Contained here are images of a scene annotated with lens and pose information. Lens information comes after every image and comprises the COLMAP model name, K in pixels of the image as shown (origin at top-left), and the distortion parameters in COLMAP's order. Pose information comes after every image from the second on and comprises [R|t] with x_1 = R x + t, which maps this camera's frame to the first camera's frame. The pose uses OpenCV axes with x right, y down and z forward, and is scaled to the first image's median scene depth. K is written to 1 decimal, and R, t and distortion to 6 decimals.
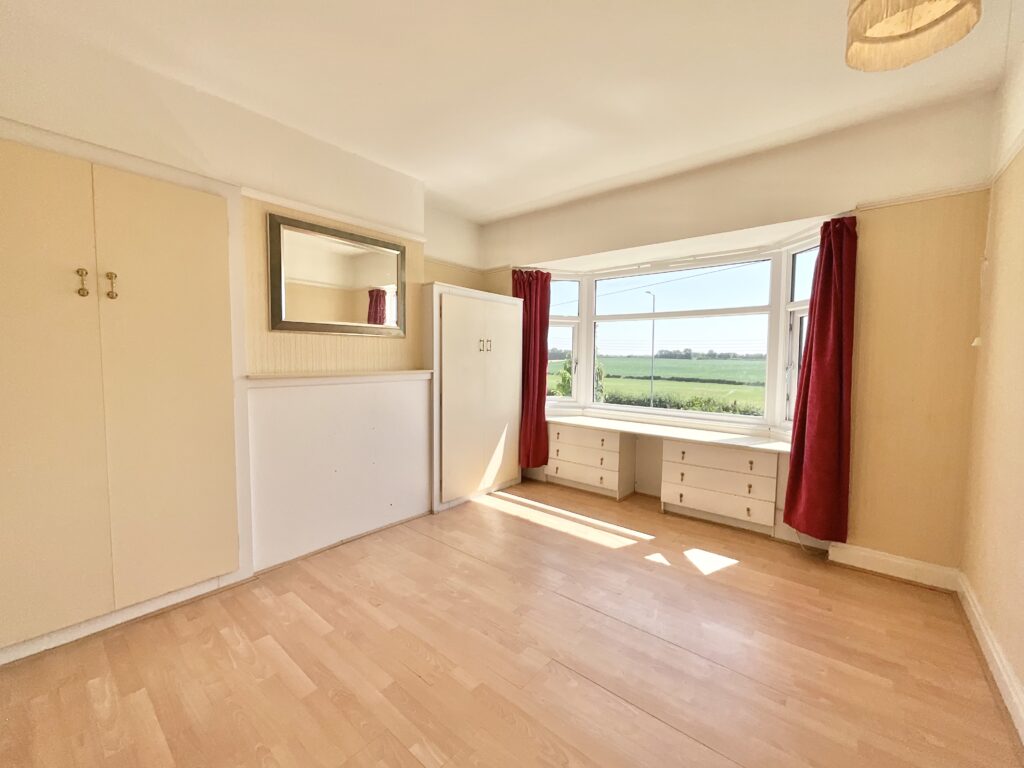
lens RADIAL K [[413.3, 0, 510.4], [0, 413.3, 384.5], [0, 0, 1]] dist [-0.001803, 0.000631]
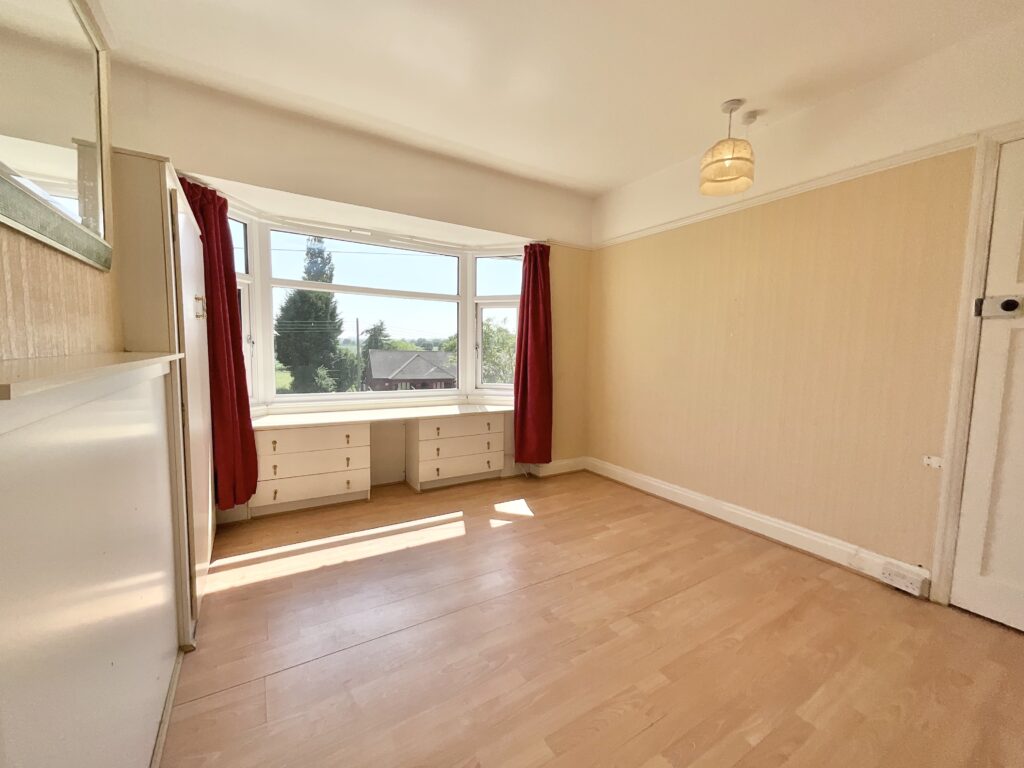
lens RADIAL K [[413.3, 0, 510.4], [0, 413.3, 384.5], [0, 0, 1]] dist [-0.001803, 0.000631]
pose [[0.312186, -0.084393, 0.946265, -0.511991], [0.040416, 0.996325, 0.075523, -0.019510], [-0.949161, 0.014667, 0.314450, 0.496446]]
